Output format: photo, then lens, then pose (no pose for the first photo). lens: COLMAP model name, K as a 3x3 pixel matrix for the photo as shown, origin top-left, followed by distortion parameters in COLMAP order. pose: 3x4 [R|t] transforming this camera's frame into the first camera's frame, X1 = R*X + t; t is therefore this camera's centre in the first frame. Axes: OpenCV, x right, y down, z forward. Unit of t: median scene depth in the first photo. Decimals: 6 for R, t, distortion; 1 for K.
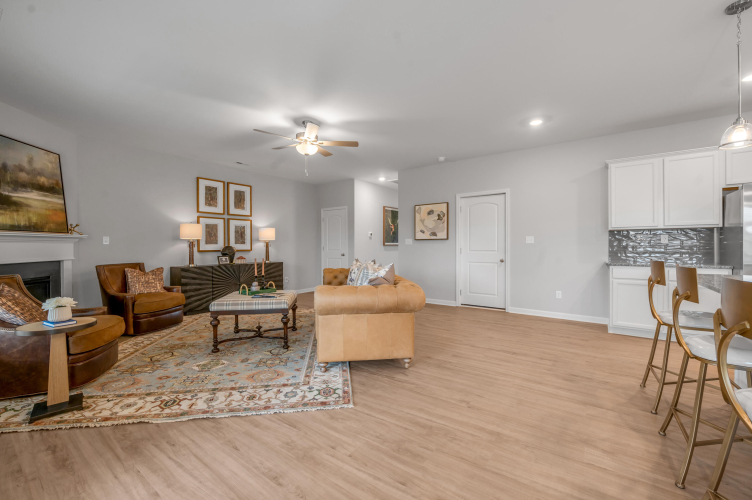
lens RADIAL K [[305.4, 0, 376.2], [0, 305.4, 244.4], [0, 0, 1]] dist [-0.001736, 0.000405]
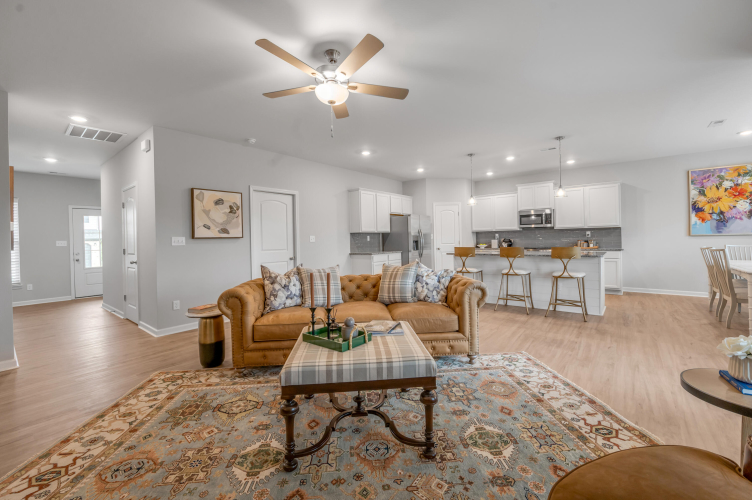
lens RADIAL K [[305.4, 0, 386.0], [0, 305.4, 241.3], [0, 0, 1]] dist [-0.001736, 0.000405]
pose [[0.049170, -0.004067, 0.998782, -0.596051], [0.015403, 0.999876, 0.003313, -0.004246], [-0.998672, 0.015221, 0.049226, 0.599748]]
